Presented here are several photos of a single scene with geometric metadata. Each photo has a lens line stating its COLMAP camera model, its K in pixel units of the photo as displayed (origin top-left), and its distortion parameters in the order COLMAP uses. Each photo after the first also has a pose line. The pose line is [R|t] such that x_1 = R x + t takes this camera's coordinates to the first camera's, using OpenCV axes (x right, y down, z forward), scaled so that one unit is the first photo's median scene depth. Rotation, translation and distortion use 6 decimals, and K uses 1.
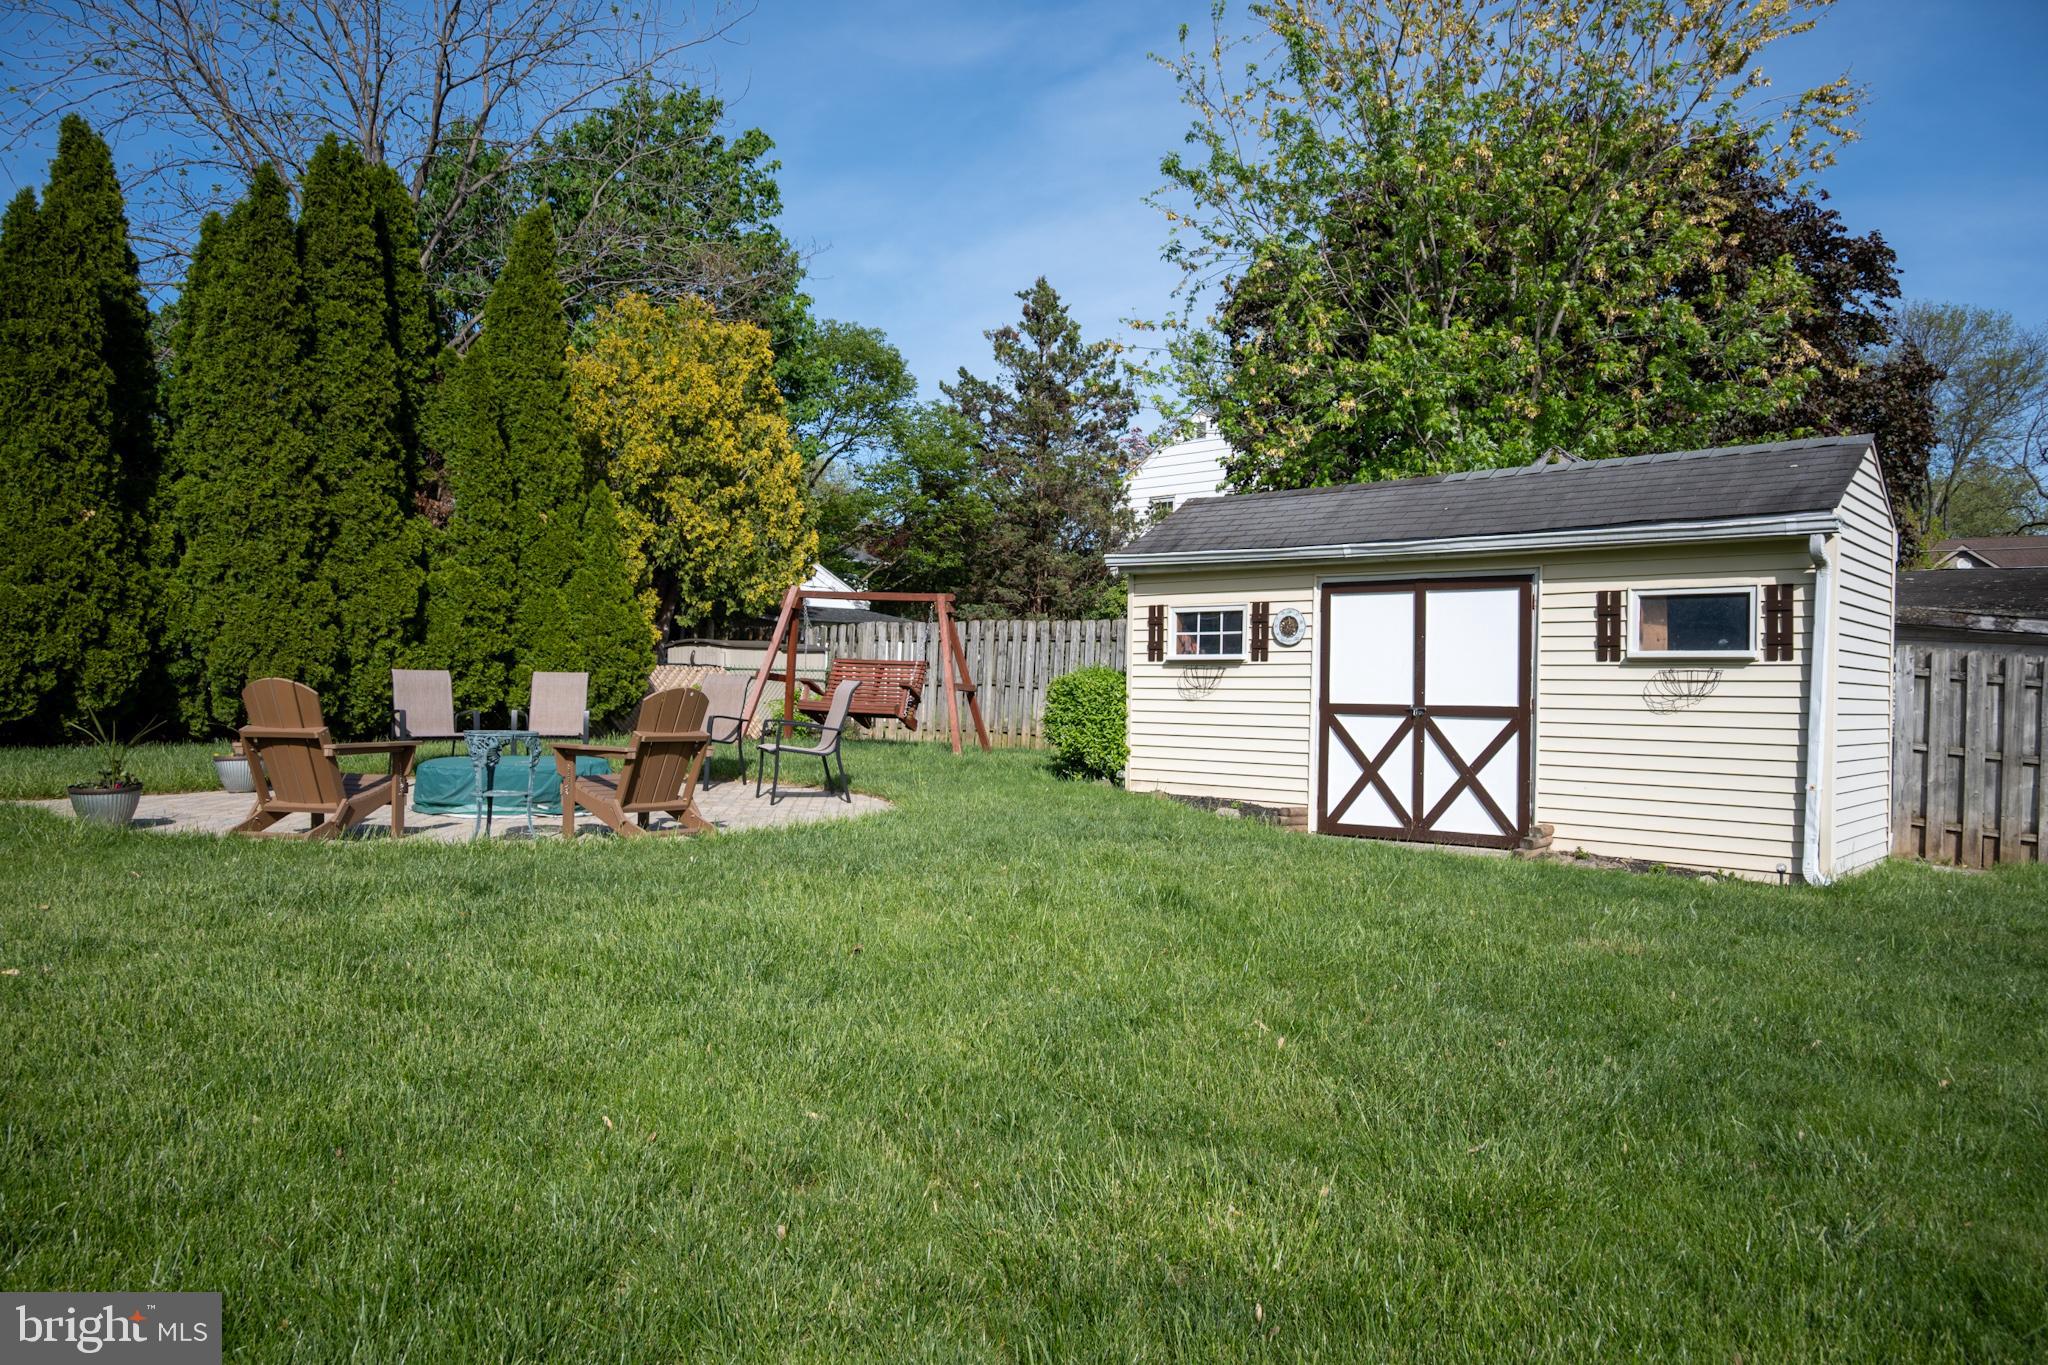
lens RADIAL K [[1452.4, 0, 991.3], [0, 1452.4, 683.8], [0, 0, 1]] dist [0.029243, -0.004503]
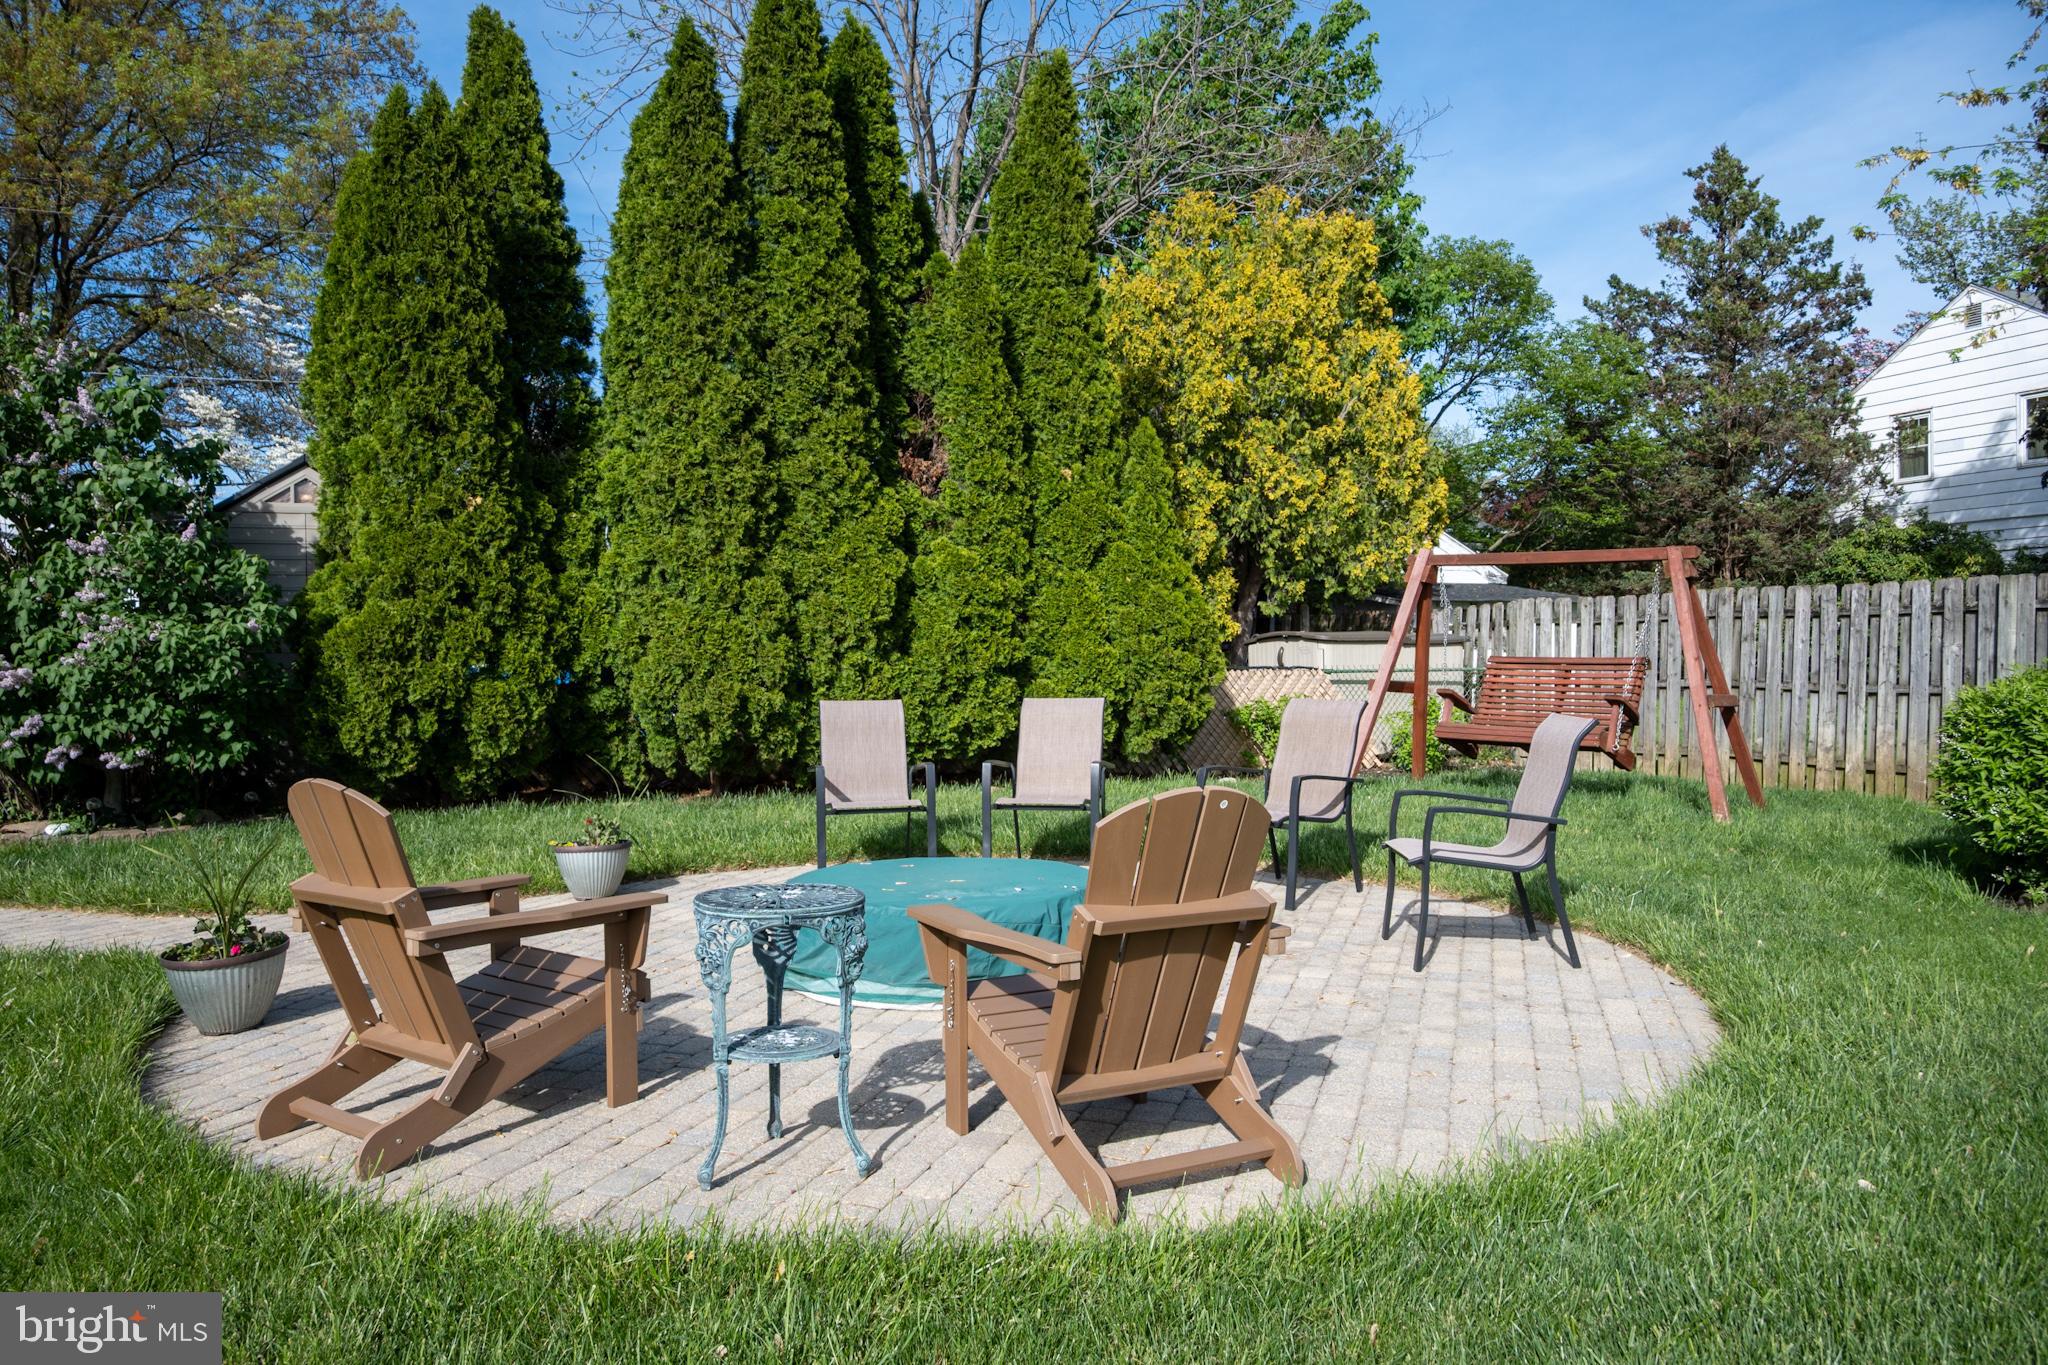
lens RADIAL K [[1433.2, 0, 1024.0], [0, 1433.2, 682.5], [0, 0, 1]] dist [-0.032719, -0.001427]
pose [[0.924225, -0.022308, -0.381197, -0.060440], [0.026225, 0.999643, 0.005085, -0.015395], [0.380947, -0.014697, 0.924480, 0.345747]]
